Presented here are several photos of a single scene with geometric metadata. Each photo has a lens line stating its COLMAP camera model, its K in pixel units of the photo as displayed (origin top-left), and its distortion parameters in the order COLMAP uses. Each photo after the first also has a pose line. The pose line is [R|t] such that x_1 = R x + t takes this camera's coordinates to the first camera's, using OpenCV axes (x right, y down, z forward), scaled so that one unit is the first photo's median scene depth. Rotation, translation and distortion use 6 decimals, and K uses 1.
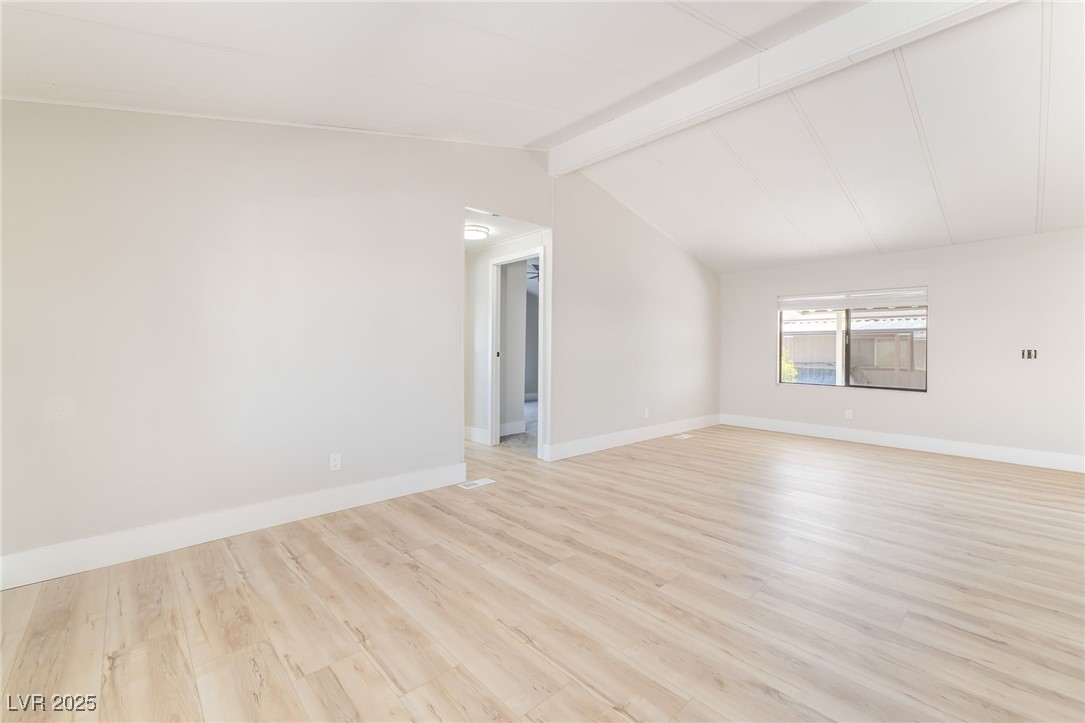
lens RADIAL K [[442.8, 0, 536.6], [0, 442.8, 357.1], [0, 0, 1]] dist [-0.004056, 0.000765]
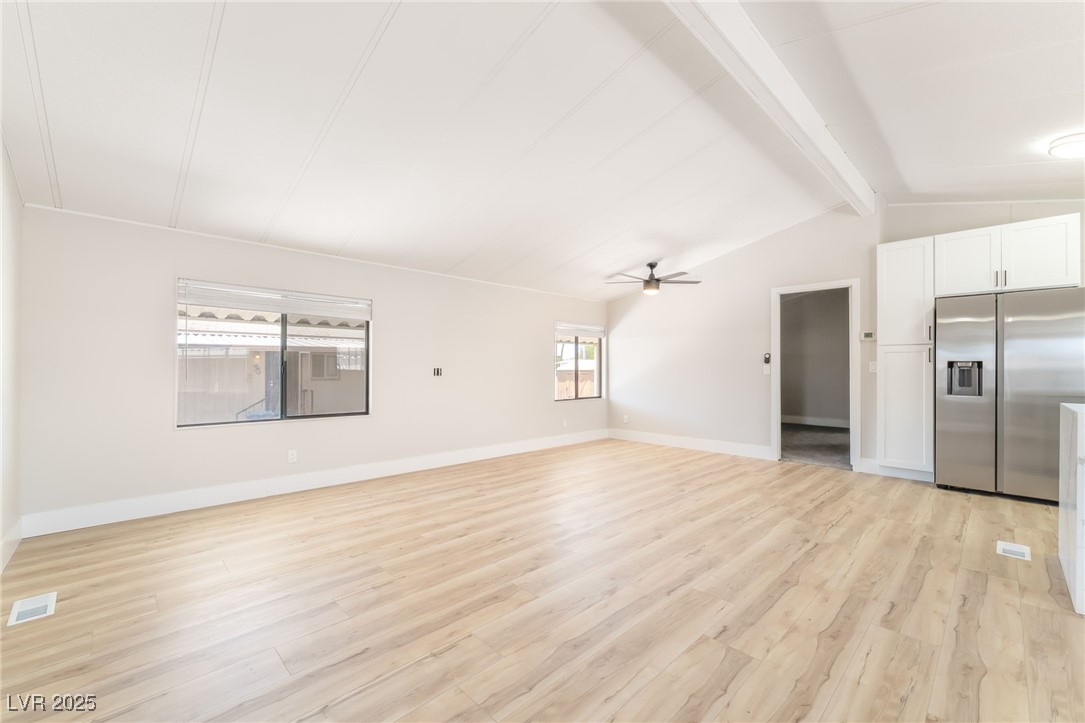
lens RADIAL K [[442.8, 0, 540.0], [0, 442.8, 364.0], [0, 0, 1]] dist [-0.004056, 0.000765]
pose [[-0.028154, 0.004388, 0.999594, -0.059171], [0.017920, 0.999832, -0.003884, -0.016302], [-0.999443, 0.017803, -0.028228, 0.666016]]
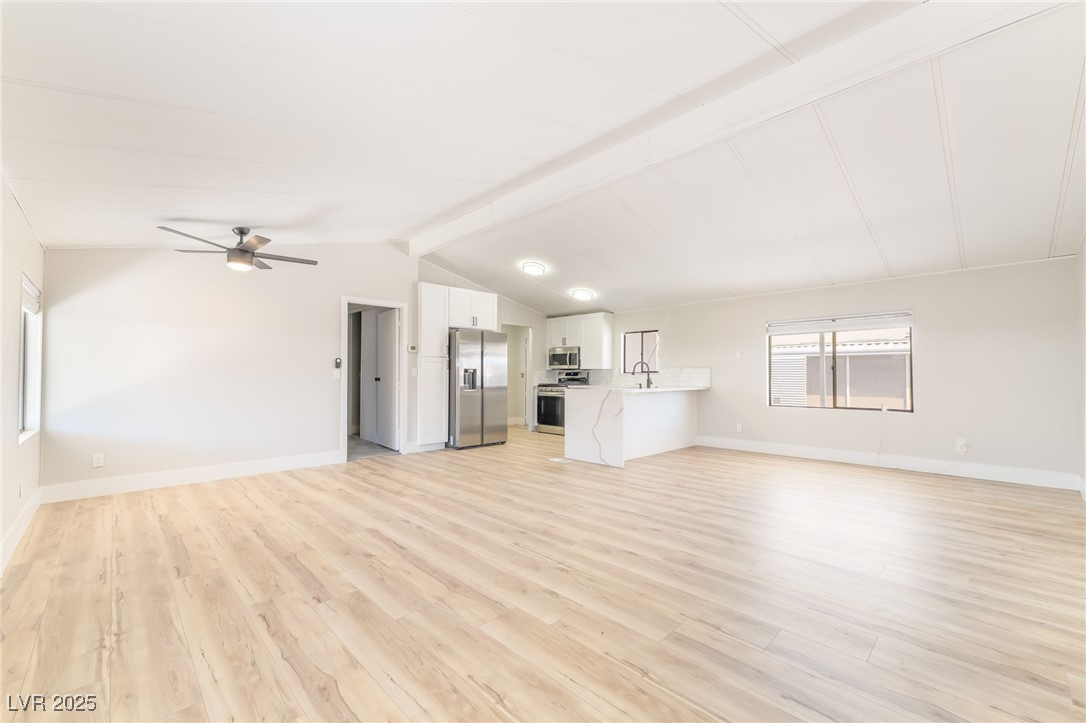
lens RADIAL K [[443.2, 0, 535.3], [0, 443.2, 366.5], [0, 0, 1]] dist [-0.004056, 0.000765]
pose [[-0.999568, -0.006342, -0.028708, 0.562419], [-0.006332, 0.999980, -0.000437, -0.018500], [0.028711, -0.000255, -0.999588, 1.199879]]
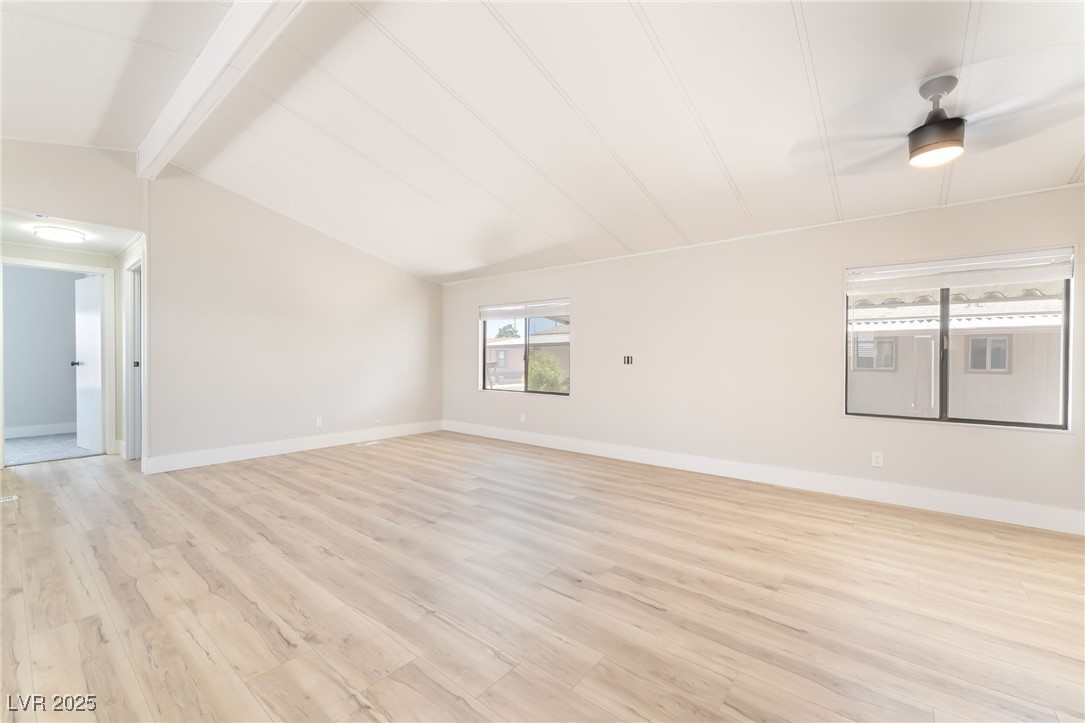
lens RADIAL K [[442.8, 0, 526.8], [0, 442.8, 360.5], [0, 0, 1]] dist [-0.004056, 0.000765]
pose [[0.990271, -0.006753, 0.138986, 0.622392], [0.008379, 0.999903, -0.011119, 0.004276], [-0.138897, 0.012176, 0.990232, -0.055841]]
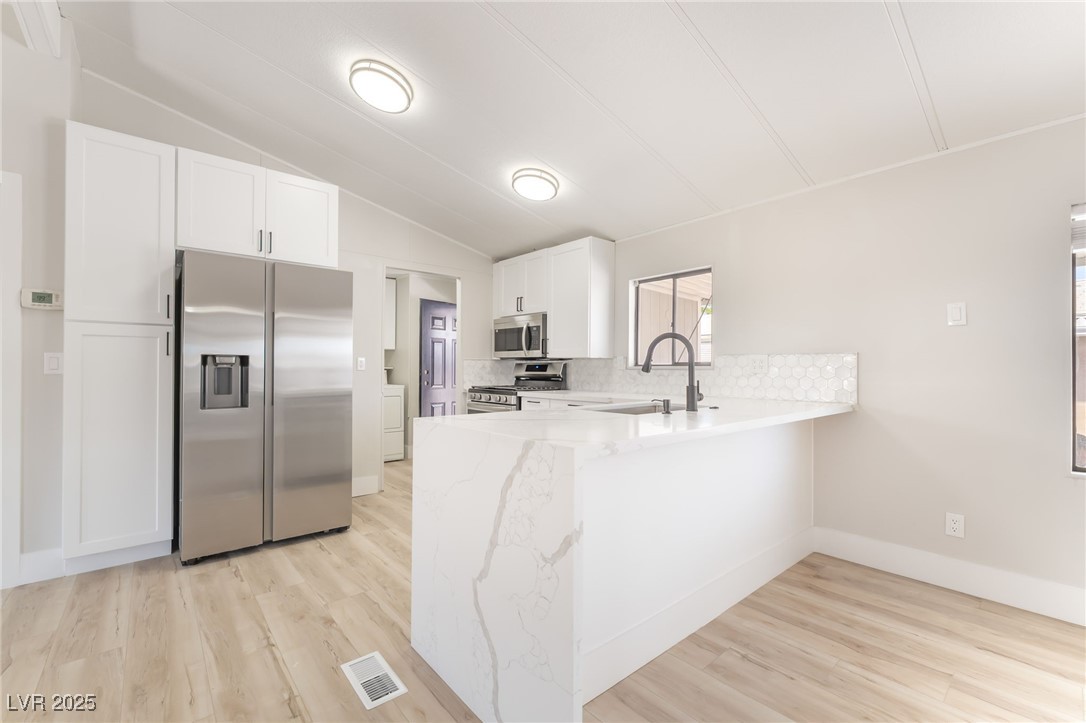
lens RADIAL K [[452.7, 0, 539.7], [0, 452.7, 367.0], [0, 0, 1]] dist [-0.002173, -0.000044]
pose [[-0.999651, -0.007371, 0.025359, 0.339864], [-0.006886, 0.999793, 0.019167, -0.009668], [-0.025495, 0.018986, -0.999495, 0.391194]]
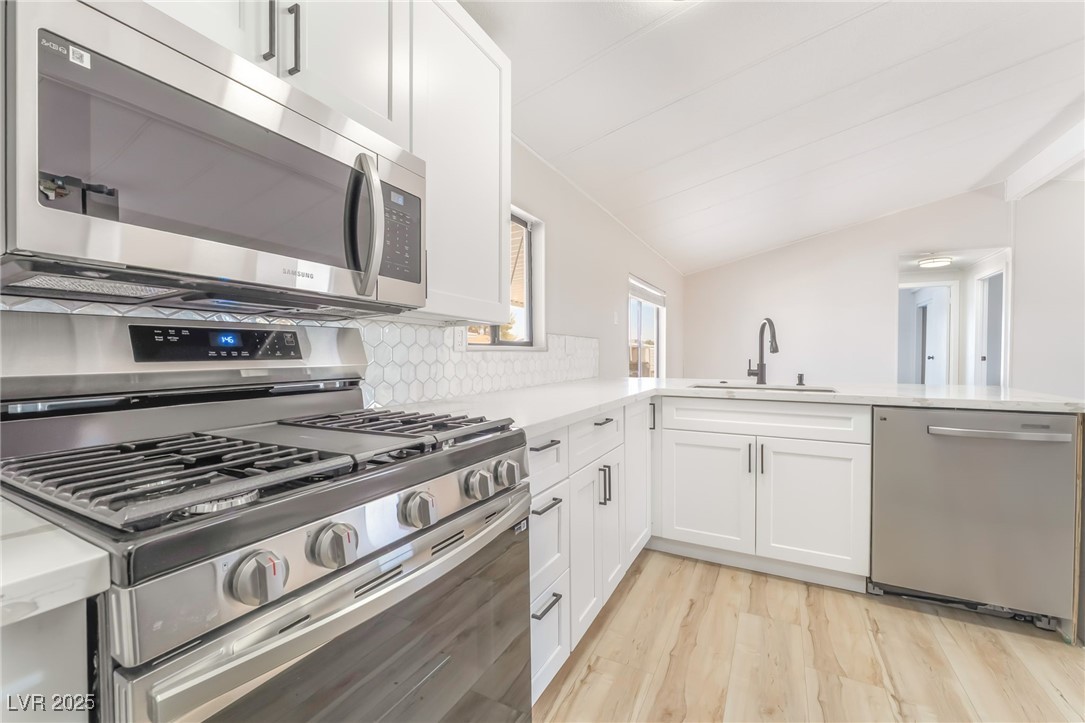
lens RADIAL K [[452.3, 0, 550.6], [0, 452.3, 359.8], [0, 0, 1]] dist [-0.002173, -0.000044]
pose [[0.355129, 0.008080, -0.934782, 0.611314], [-0.016800, 0.999856, 0.002260, 0.014225], [0.934666, 0.014902, 0.355214, -0.457470]]
